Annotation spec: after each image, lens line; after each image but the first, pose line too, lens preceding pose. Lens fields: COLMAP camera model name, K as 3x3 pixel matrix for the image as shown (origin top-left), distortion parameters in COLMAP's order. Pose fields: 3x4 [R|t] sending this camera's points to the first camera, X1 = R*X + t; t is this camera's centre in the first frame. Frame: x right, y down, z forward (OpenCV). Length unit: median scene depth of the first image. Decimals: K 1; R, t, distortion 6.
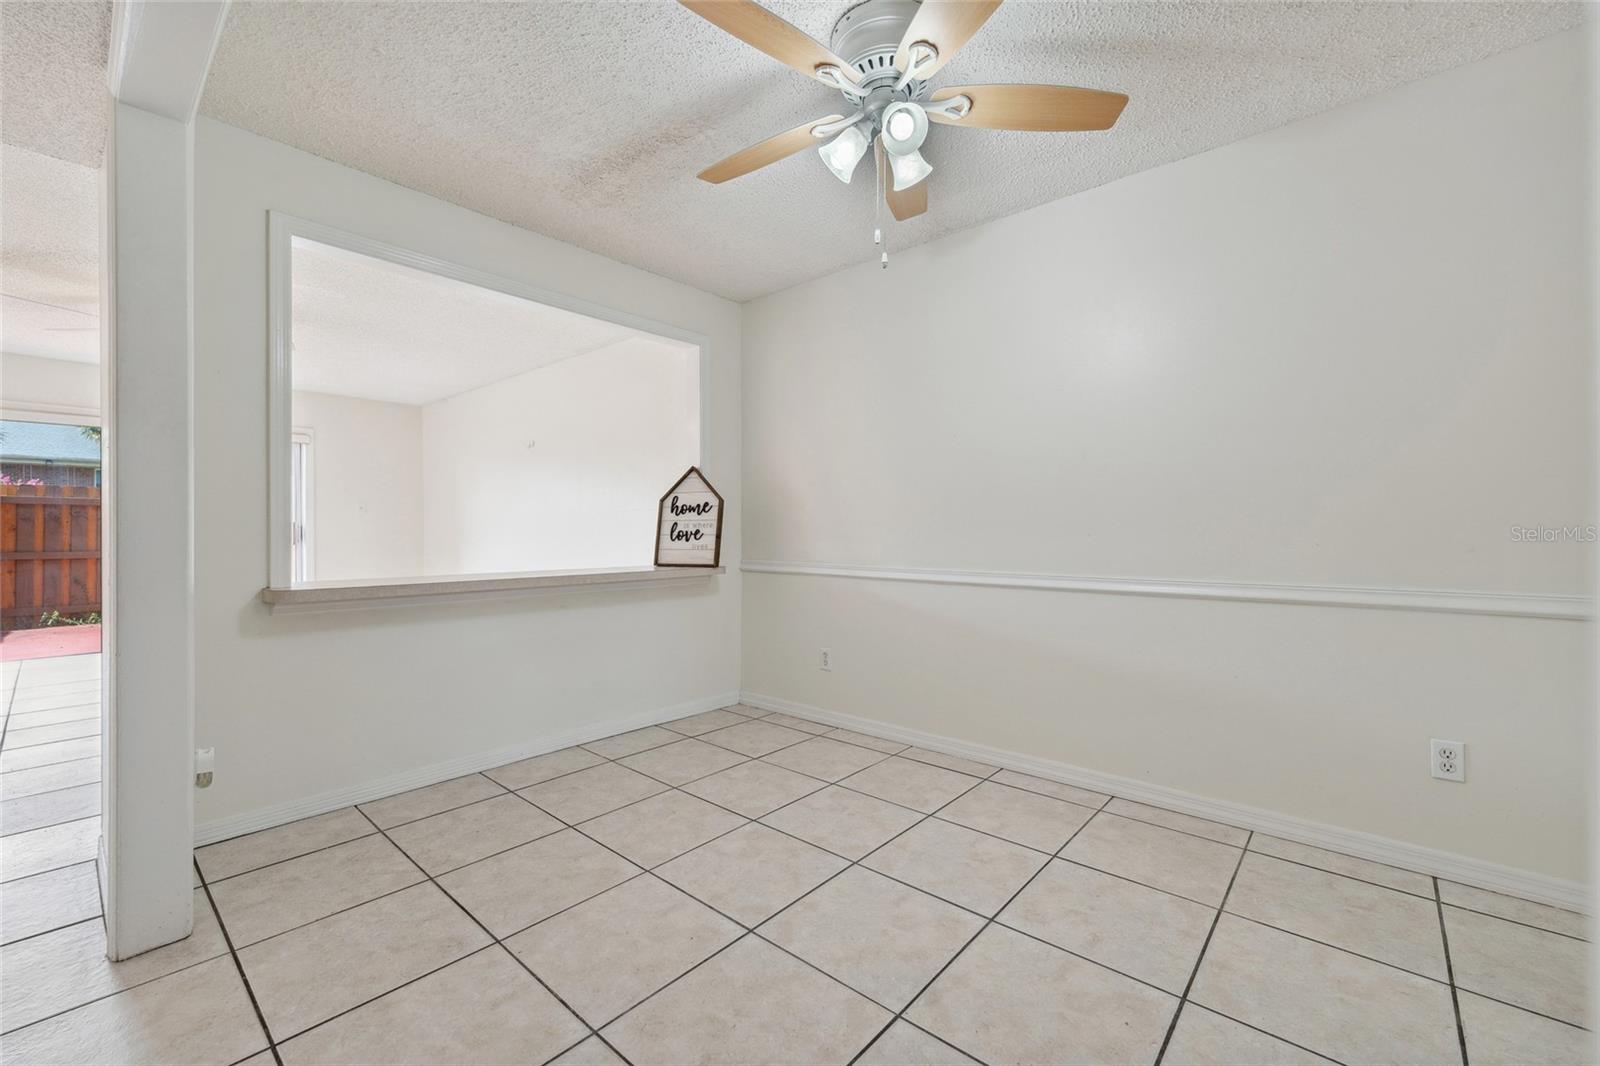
lens RADIAL K [[659.0, 0, 801.6], [0, 659.0, 528.7], [0, 0, 1]] dist [-0.001496, -0.000581]
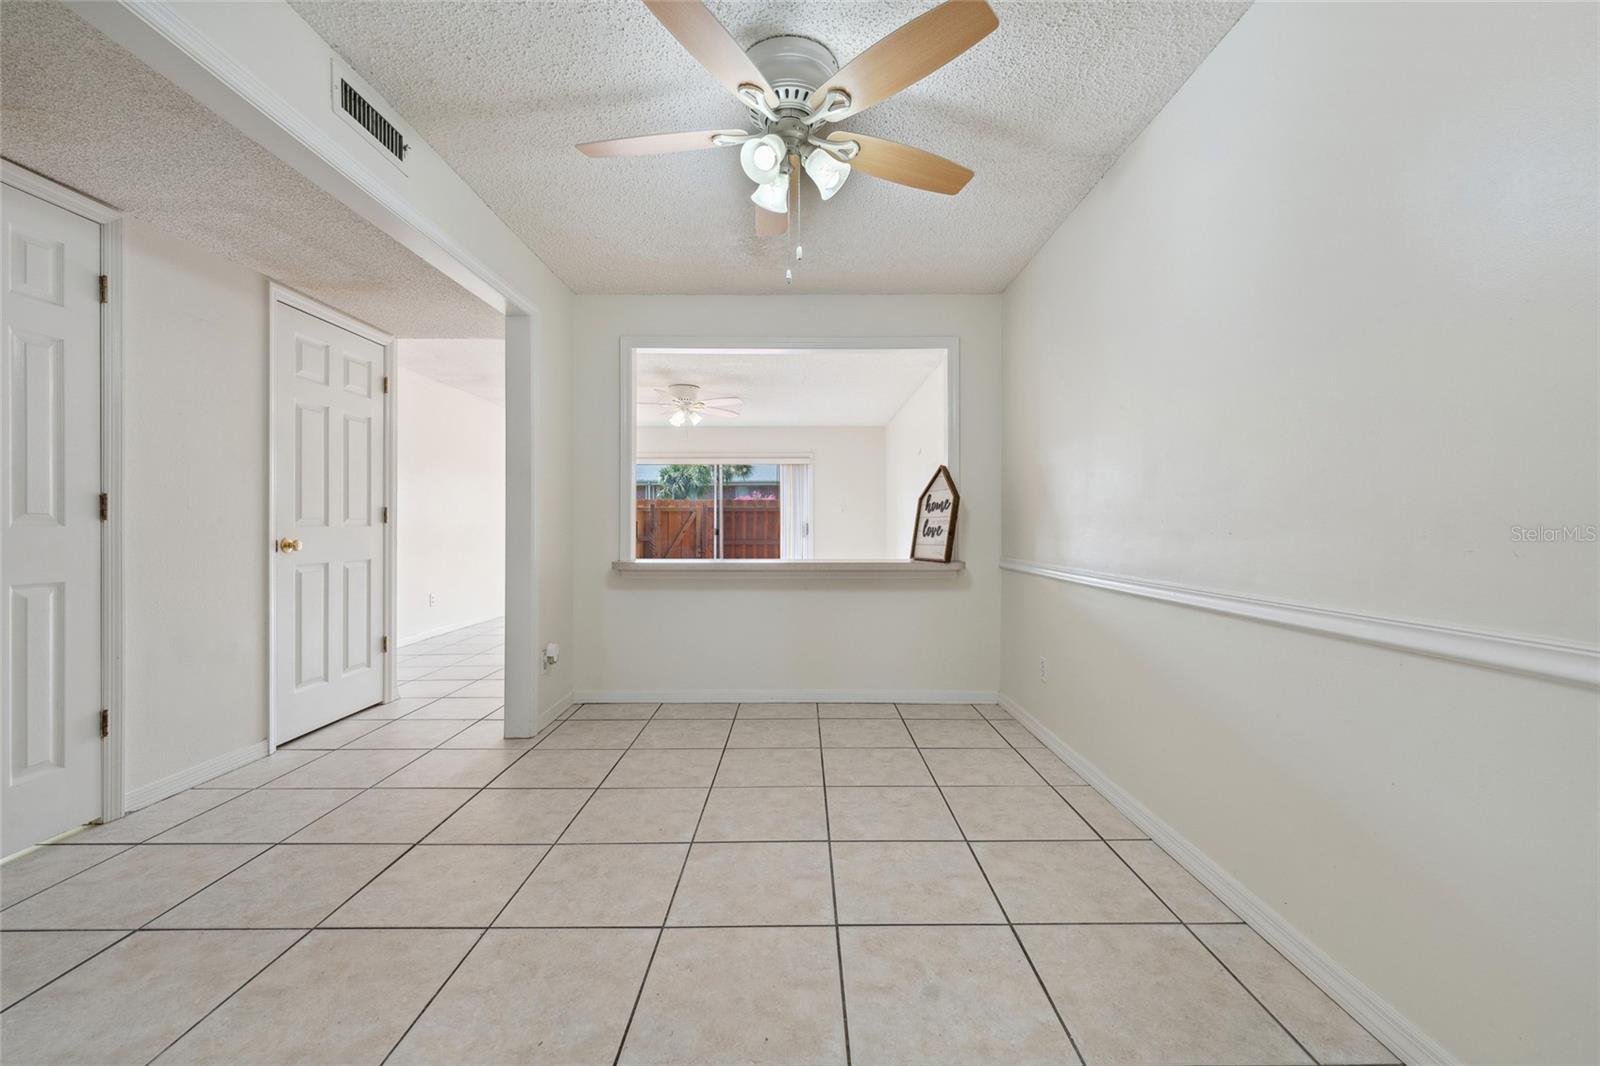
lens RADIAL K [[659.0, 0, 812.6], [0, 659.0, 523.1], [0, 0, 1]] dist [-0.001496, -0.000581]
pose [[0.657917, -0.006059, -0.753066, 0.534430], [0.002783, 0.999980, -0.005614, 0.002210], [0.753085, 0.001598, 0.657921, 0.176754]]
